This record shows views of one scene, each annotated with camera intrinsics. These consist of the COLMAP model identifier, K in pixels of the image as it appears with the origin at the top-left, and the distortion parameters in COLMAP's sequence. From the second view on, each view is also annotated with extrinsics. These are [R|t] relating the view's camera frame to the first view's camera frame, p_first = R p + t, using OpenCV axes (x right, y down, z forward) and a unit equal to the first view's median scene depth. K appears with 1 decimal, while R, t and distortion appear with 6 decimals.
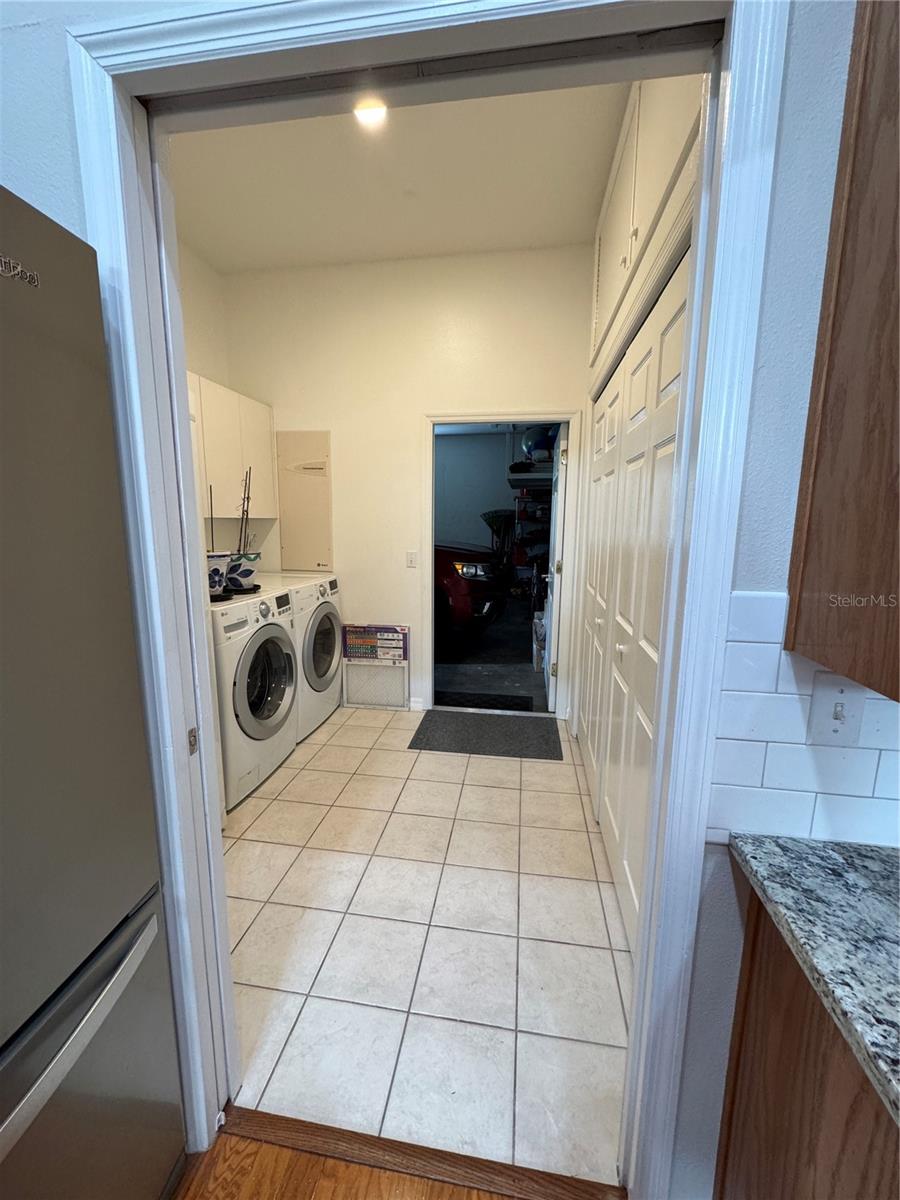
lens RADIAL K [[479.6, 0, 450.8], [0, 479.6, 601.3], [0, 0, 1]] dist [-0.003649, 0.000530]
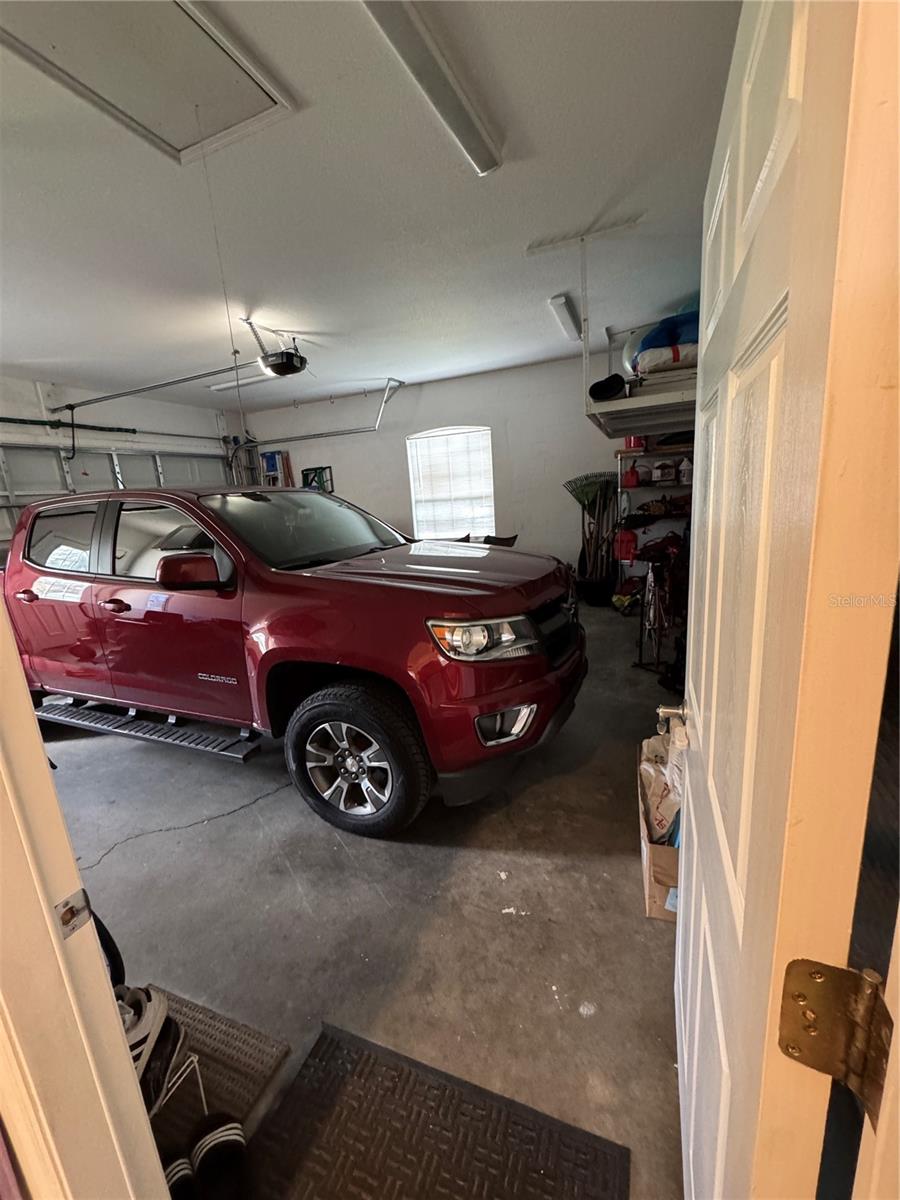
lens RADIAL K [[479.6, 0, 450.8], [0, 479.6, 601.3], [0, 0, 1]] dist [-0.003649, 0.000530]
pose [[0.972297, -0.026995, -0.232185, 0.108463], [0.041396, 0.997494, 0.057378, -0.112324], [0.230054, -0.065401, 0.970978, 0.551299]]
